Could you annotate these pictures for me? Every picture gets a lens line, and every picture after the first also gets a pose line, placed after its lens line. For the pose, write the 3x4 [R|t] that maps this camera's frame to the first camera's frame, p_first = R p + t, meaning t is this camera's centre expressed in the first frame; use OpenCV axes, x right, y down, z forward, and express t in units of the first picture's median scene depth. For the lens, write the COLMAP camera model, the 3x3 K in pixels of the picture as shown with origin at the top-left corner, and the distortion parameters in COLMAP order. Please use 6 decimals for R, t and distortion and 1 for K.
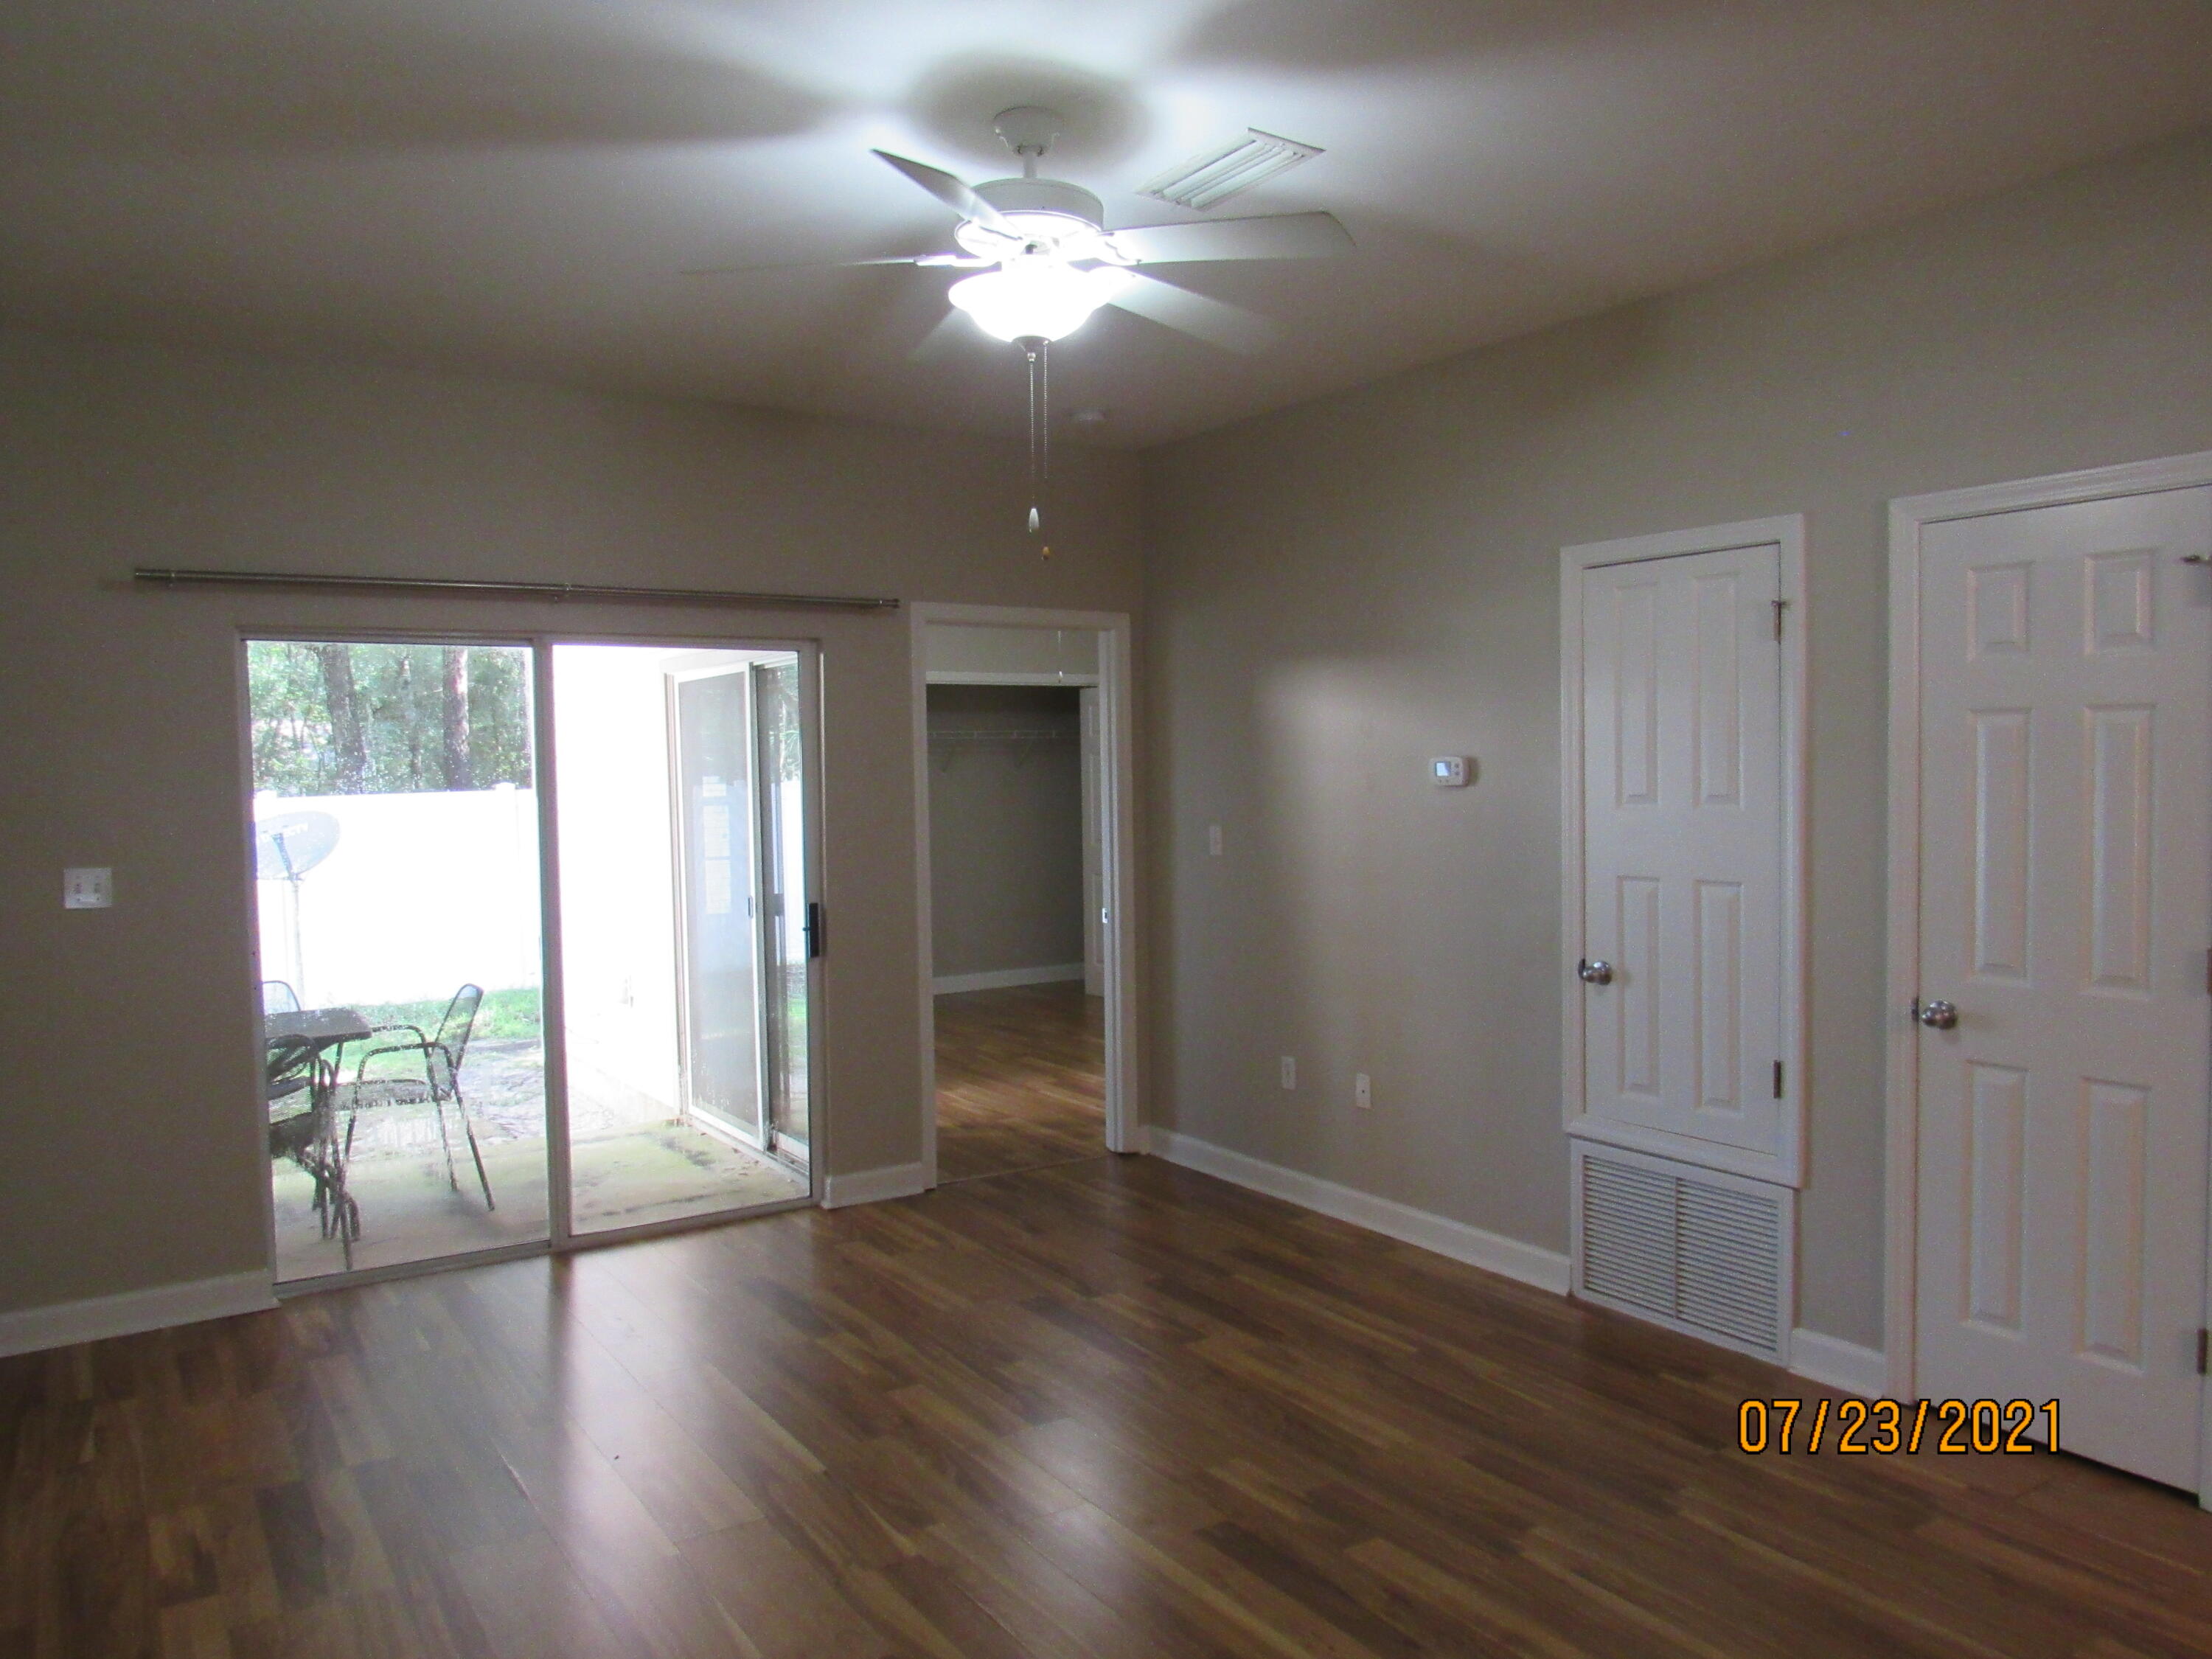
lens RADIAL K [[1590.6, 0, 1088.5], [0, 1590.6, 828.6], [0, 0, 1]] dist [-0.022700, 0.002605]
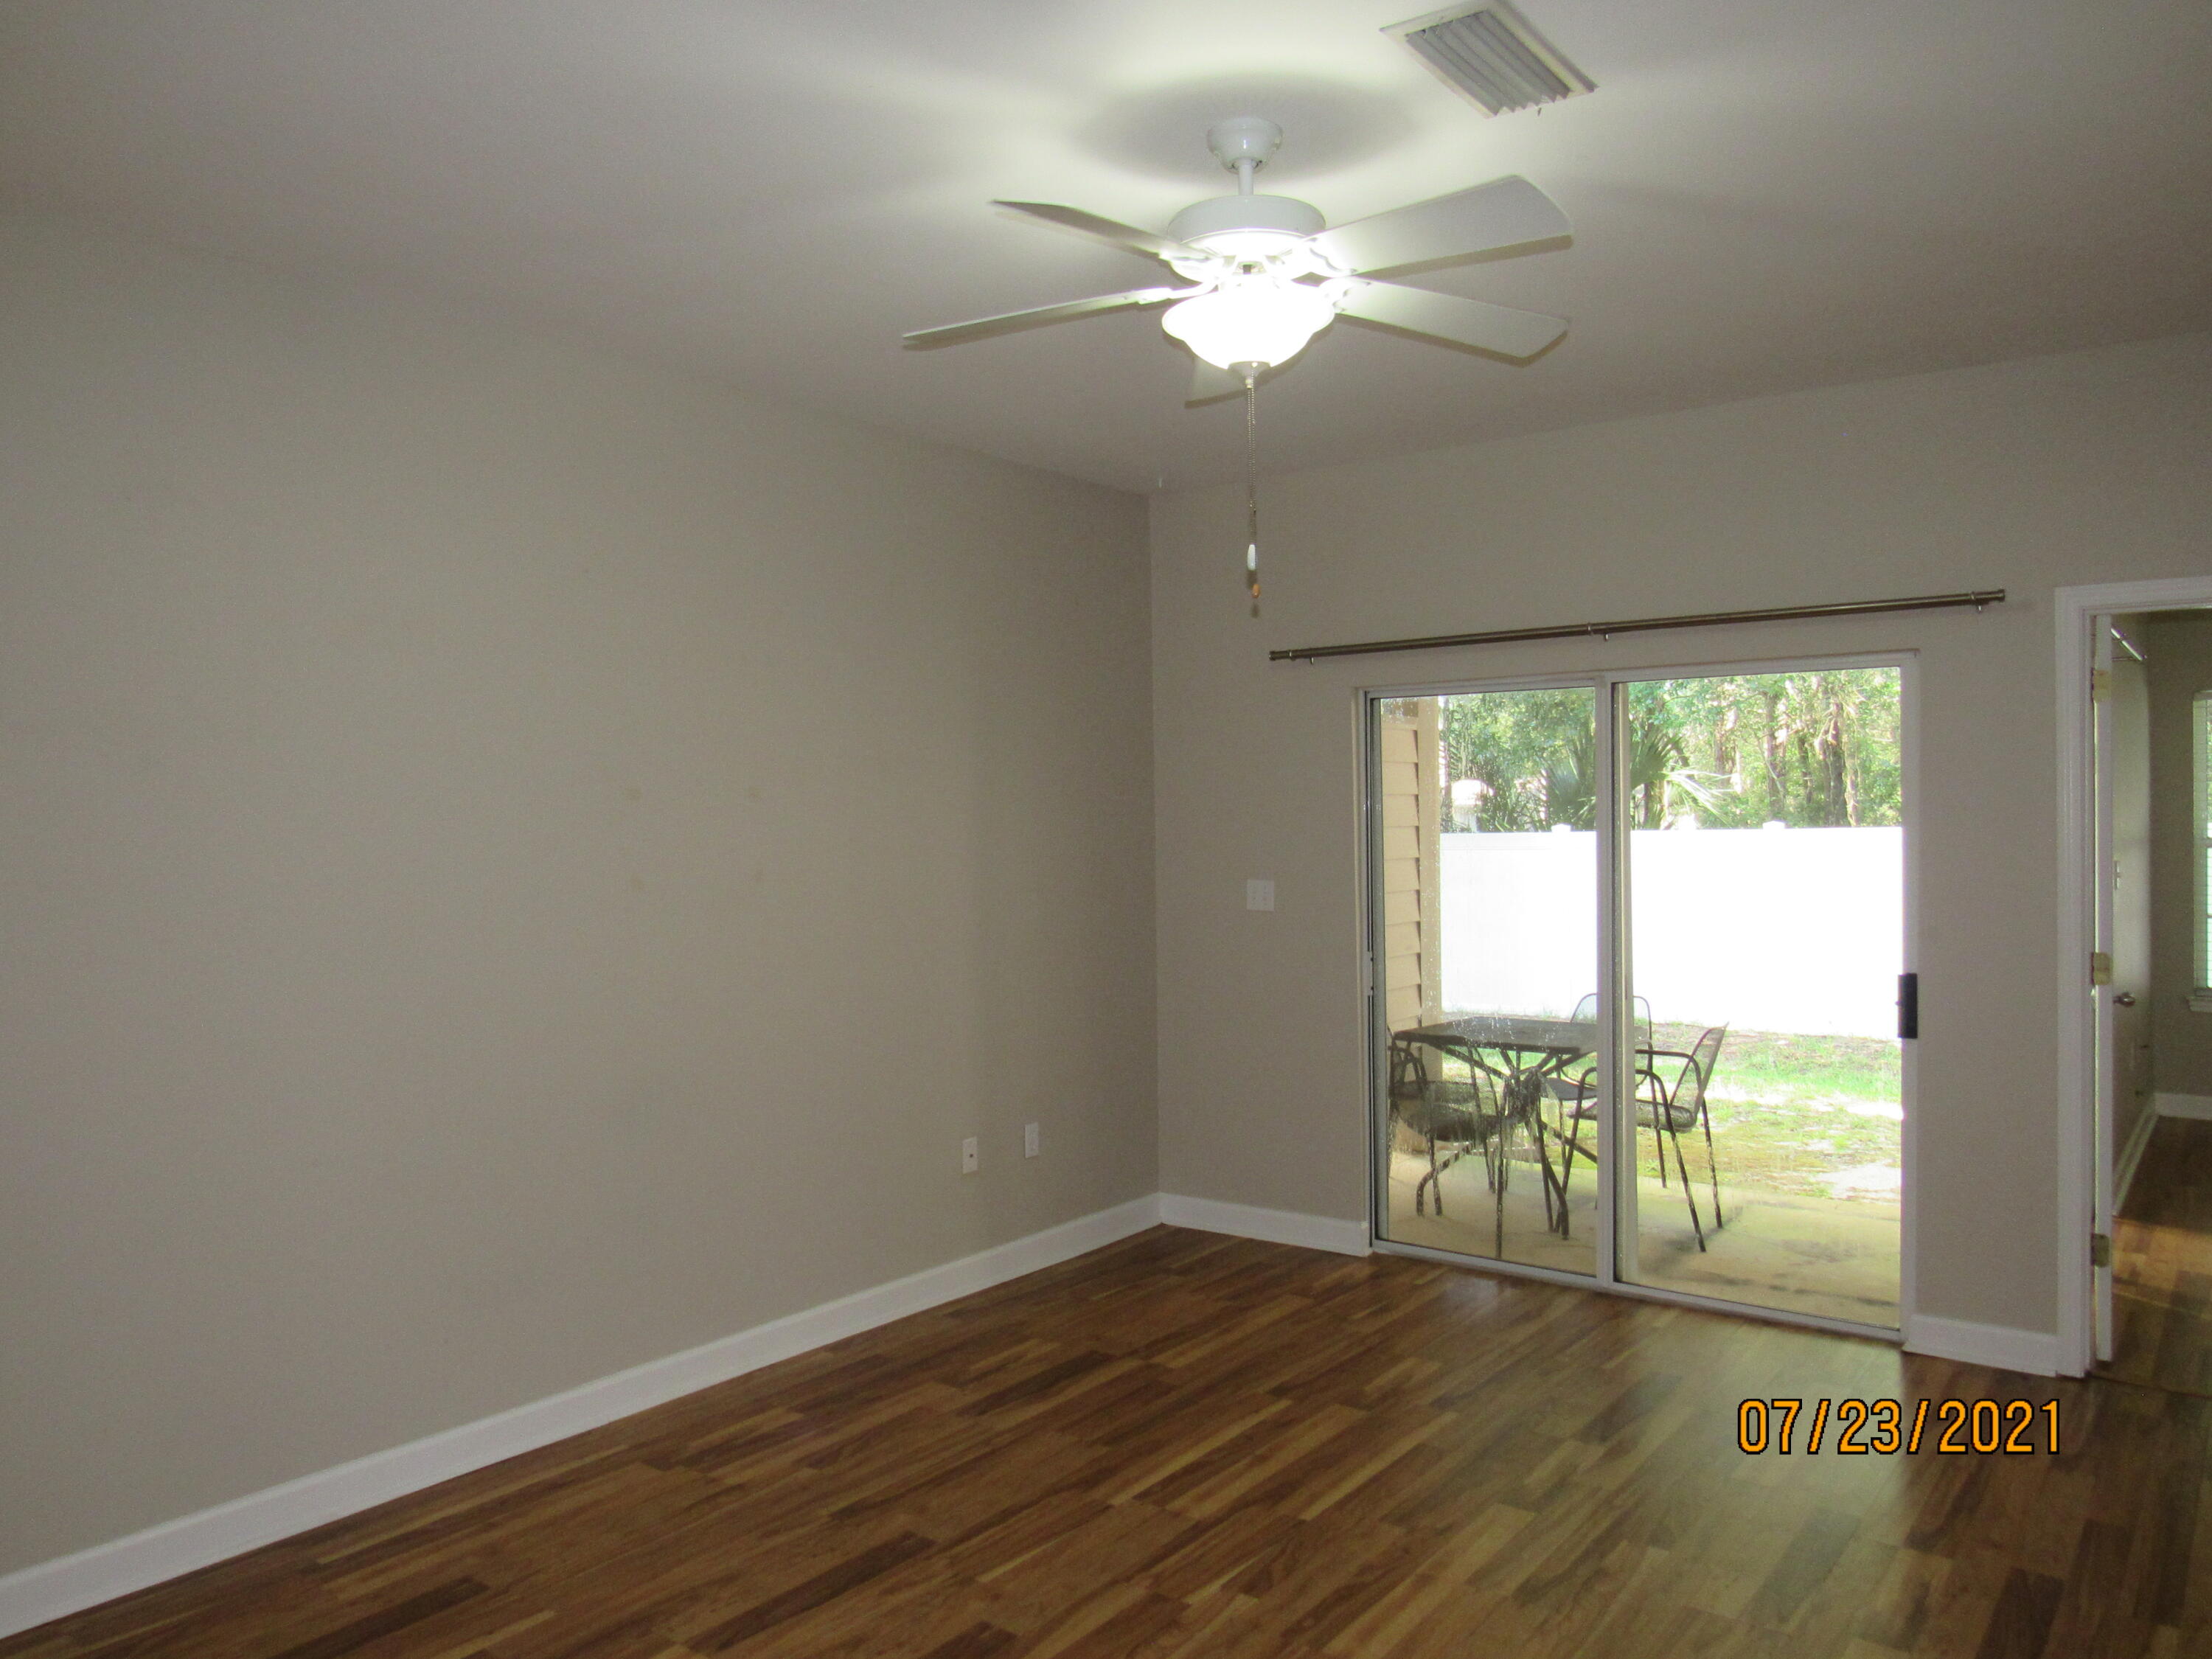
lens RADIAL K [[1590.6, 0, 1088.5], [0, 1590.6, 828.6], [0, 0, 1]] dist [-0.022700, 0.002605]
pose [[0.347585, 0.025501, -0.937302, 0.557452], [-0.034993, 0.999286, 0.014211, -0.030514], [0.936995, 0.027860, 0.348229, 0.403788]]
